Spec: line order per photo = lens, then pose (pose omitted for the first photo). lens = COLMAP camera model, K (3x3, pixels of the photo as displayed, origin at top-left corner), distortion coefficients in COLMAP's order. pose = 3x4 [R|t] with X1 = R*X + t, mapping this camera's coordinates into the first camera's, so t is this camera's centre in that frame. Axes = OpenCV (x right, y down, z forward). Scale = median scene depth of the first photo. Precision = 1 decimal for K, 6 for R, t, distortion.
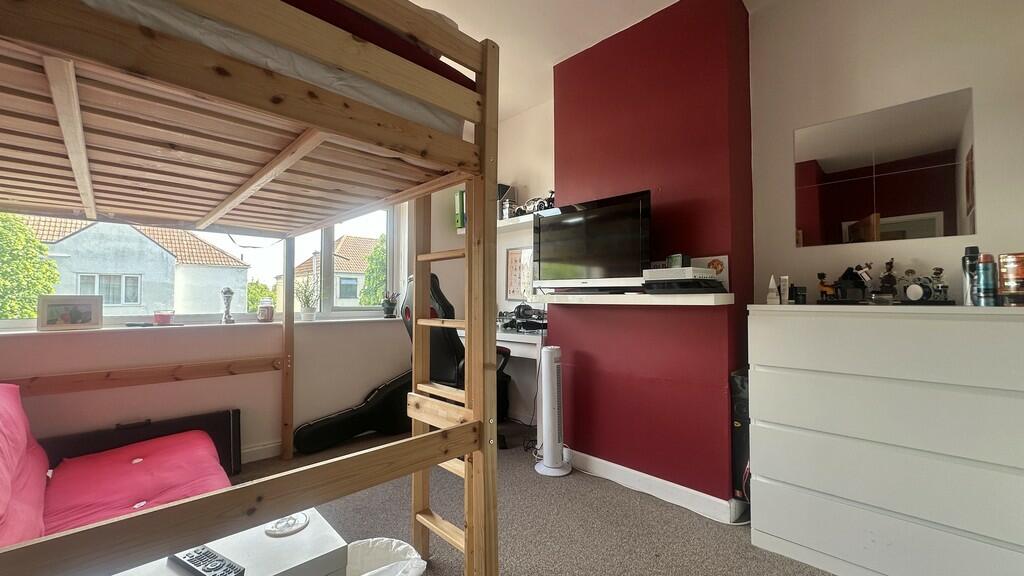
lens RADIAL K [[407.8, 0, 509.9], [0, 407.8, 287.5], [0, 0, 1]] dist [-0.001632, -0.000058]
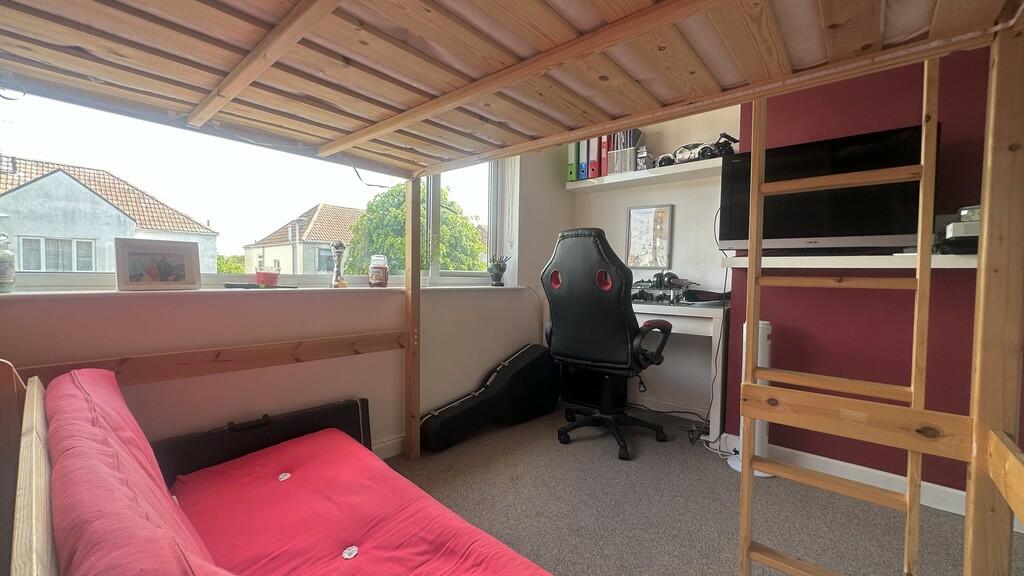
lens RADIAL K [[411.6, 0, 510.6], [0, 411.6, 287.4], [0, 0, 1]] dist [-0.000515, -0.000331]
pose [[0.997152, 0.015130, 0.073883, -0.407546], [-0.019232, 0.998294, 0.055134, 0.037585], [-0.072923, -0.056398, 0.995742, 0.197609]]
